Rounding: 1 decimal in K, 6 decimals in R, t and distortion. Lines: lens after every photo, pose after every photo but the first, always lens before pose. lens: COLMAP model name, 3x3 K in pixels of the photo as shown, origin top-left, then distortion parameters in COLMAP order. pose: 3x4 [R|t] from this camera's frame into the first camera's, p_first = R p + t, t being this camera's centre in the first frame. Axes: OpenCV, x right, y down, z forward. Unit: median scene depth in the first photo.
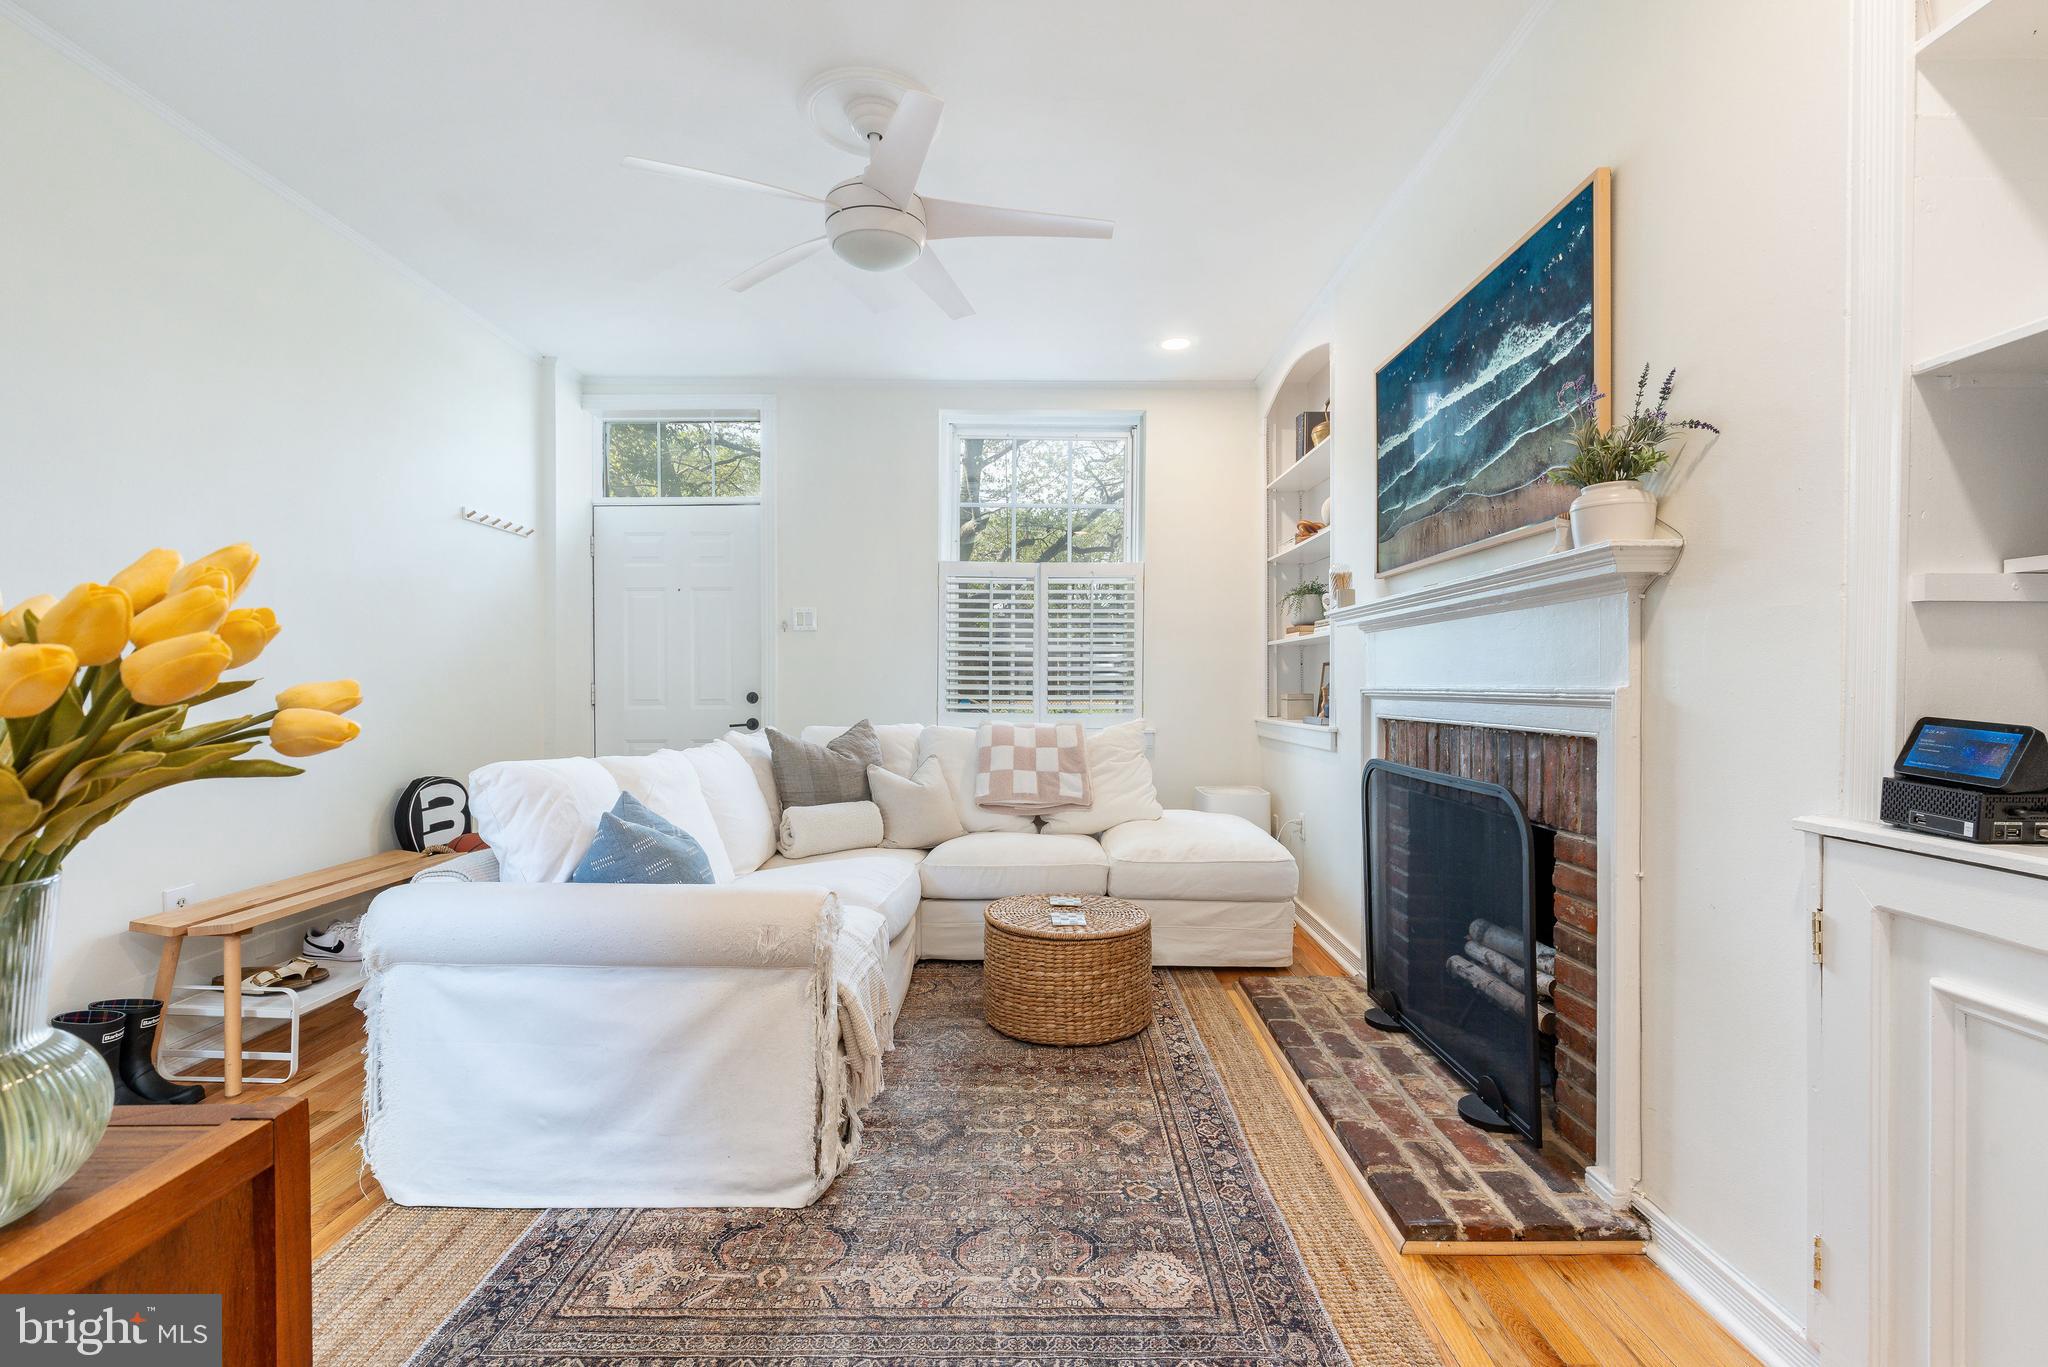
lens RADIAL K [[911.8, 0, 1022.6], [0, 911.8, 682.2], [0, 0, 1]] dist [-0.000698, -0.000355]
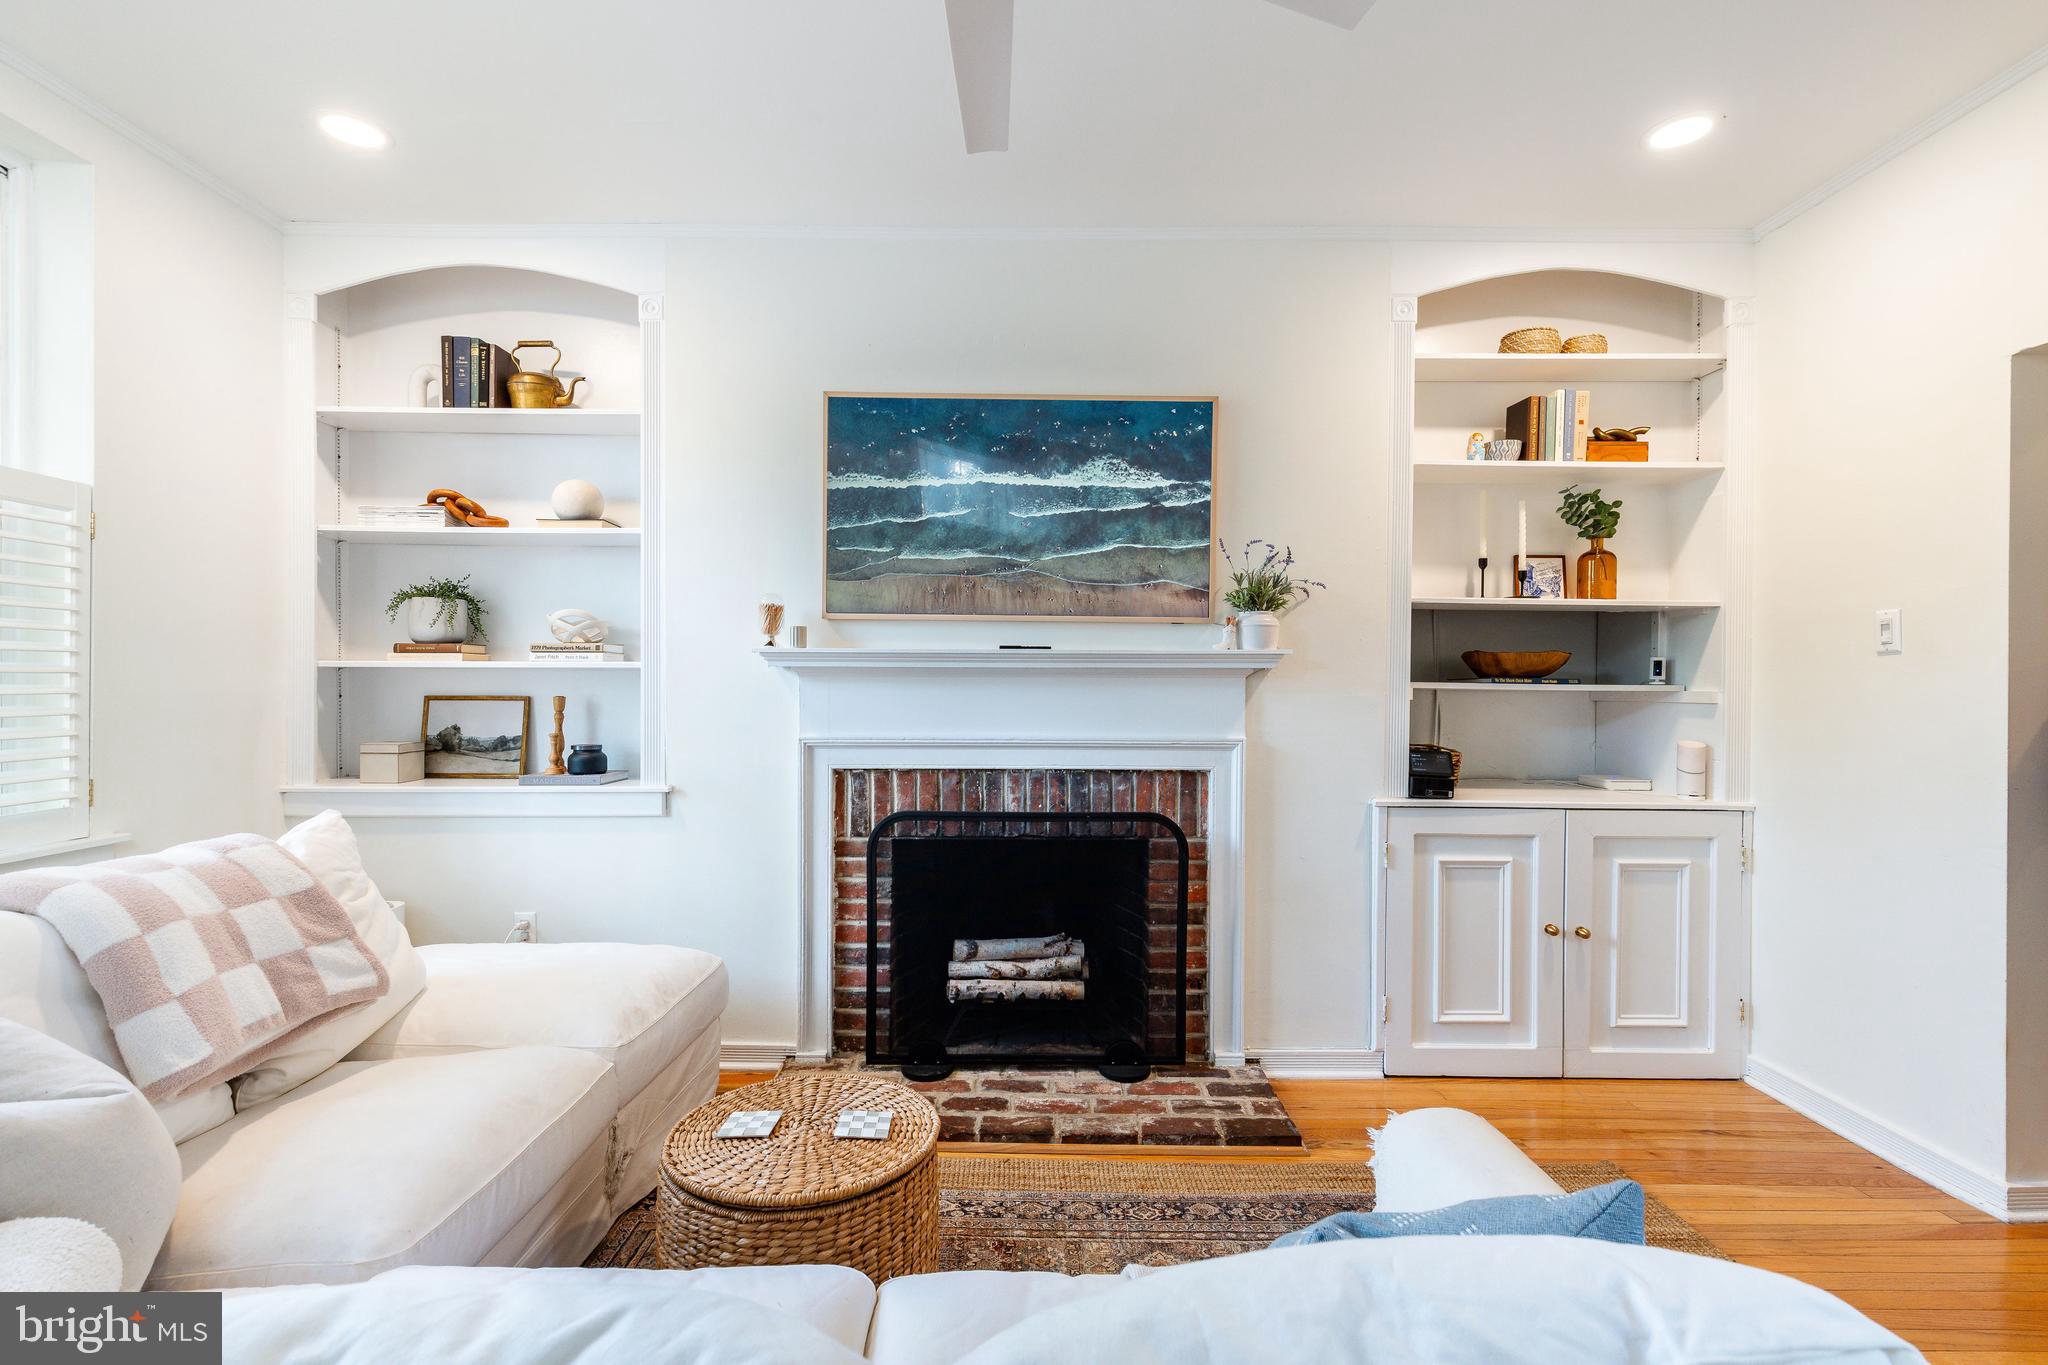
lens RADIAL K [[911.8, 0, 1025.5], [0, 911.8, 687.3], [0, 0, 1]] dist [-0.000698, -0.000355]
pose [[-0.007219, -0.003350, 0.999968, -0.812193], [-0.008137, 0.999961, 0.003291, -0.073241], [-0.999941, -0.008113, -0.007246, 1.216129]]
